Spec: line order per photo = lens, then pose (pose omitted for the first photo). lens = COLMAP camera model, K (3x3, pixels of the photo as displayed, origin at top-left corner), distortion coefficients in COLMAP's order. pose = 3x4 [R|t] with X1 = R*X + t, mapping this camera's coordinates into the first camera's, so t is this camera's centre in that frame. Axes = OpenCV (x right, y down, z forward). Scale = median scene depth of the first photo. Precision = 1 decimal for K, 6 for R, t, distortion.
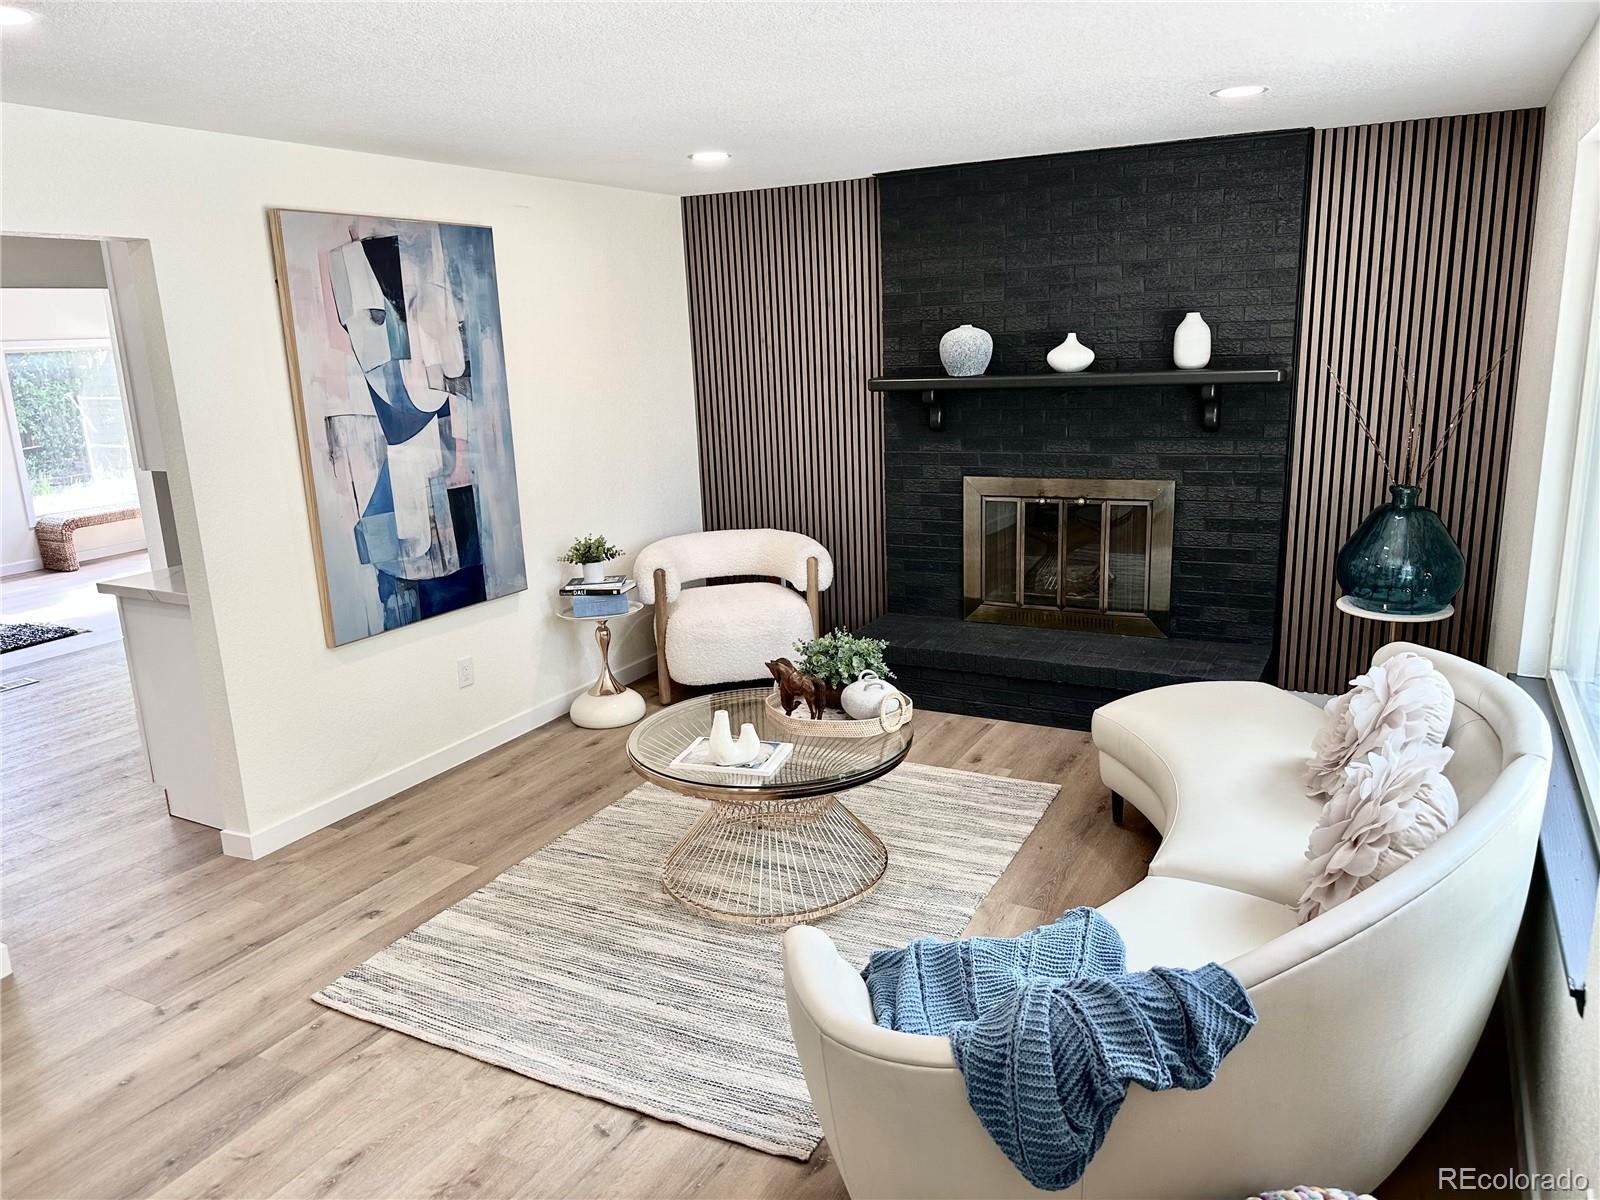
lens RADIAL K [[1112.3, 0, 811.1], [0, 1112.3, 598.8], [0, 0, 1]] dist [0.089071, -0.125634]
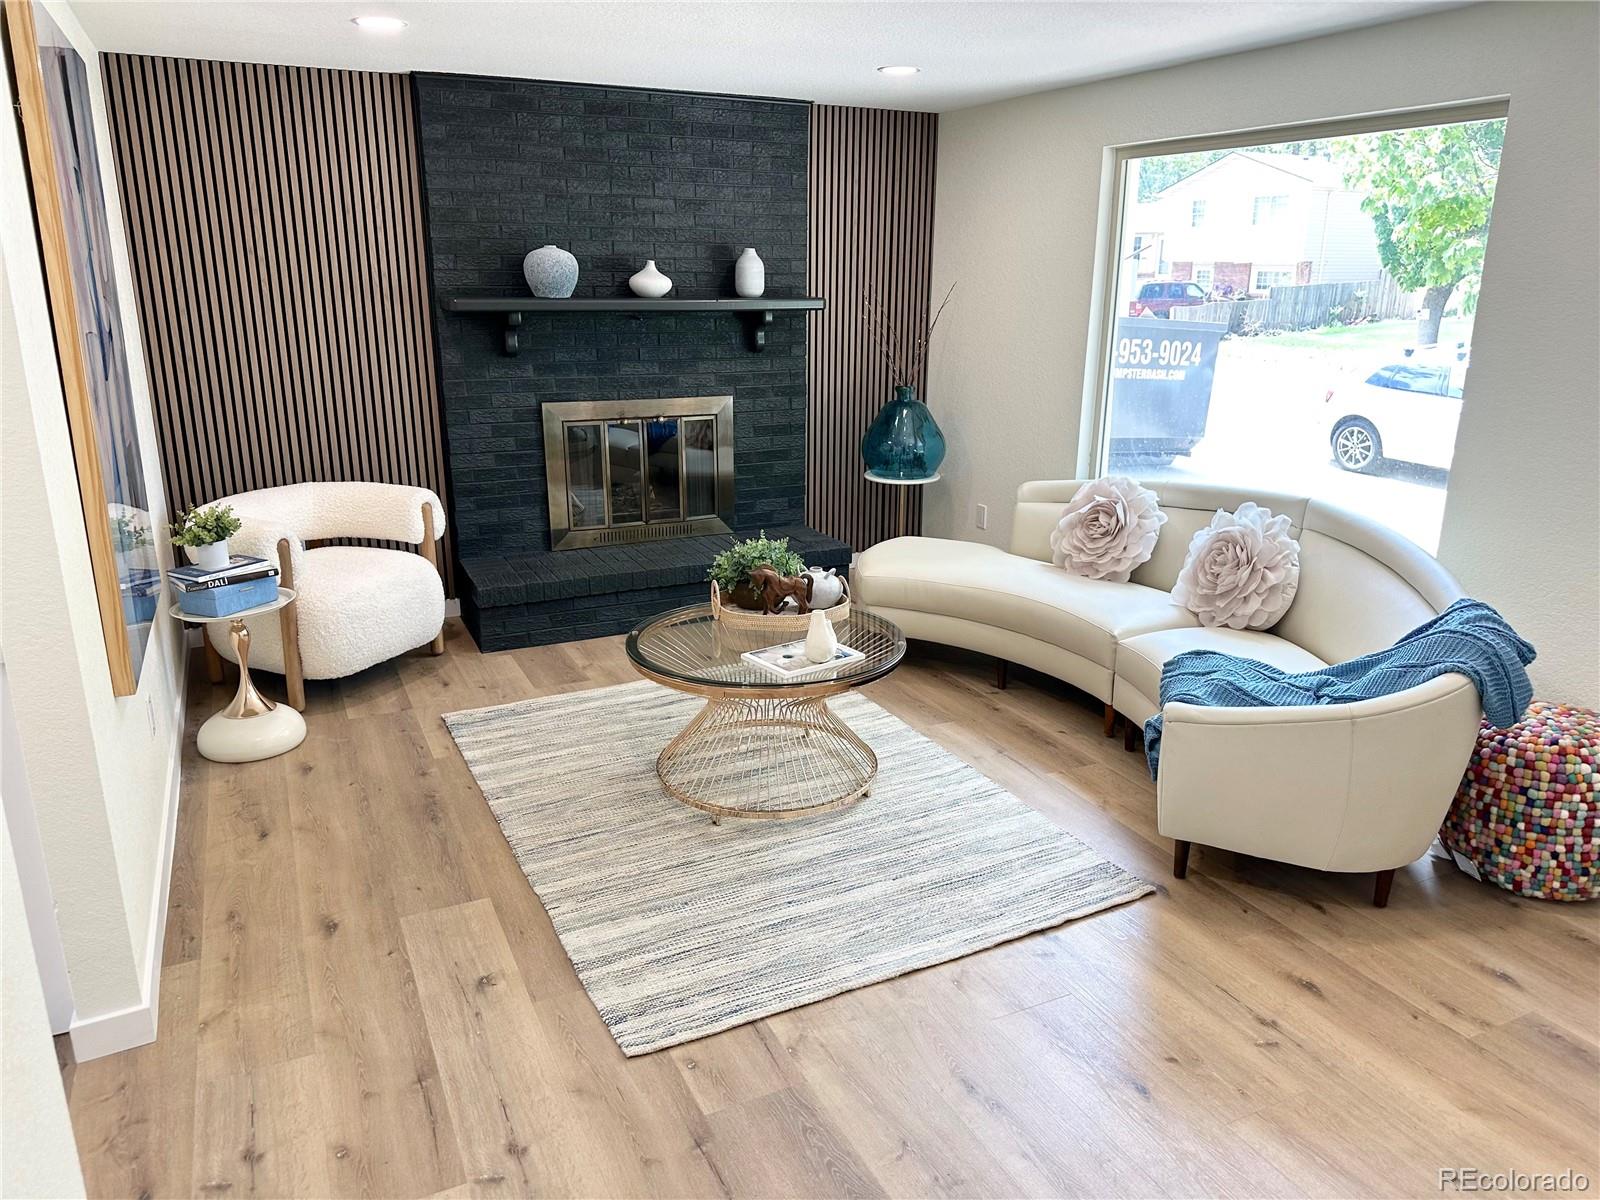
lens RADIAL K [[1106.7, 0, 806.9], [0, 1106.7, 581.6], [0, 0, 1]] dist [0.138819, -0.239803]
pose [[0.584852, -0.174292, 0.792193, -0.586590], [0.161869, 0.982076, 0.096565, -0.014399], [-0.794825, 0.071755, 0.602582, 0.259686]]
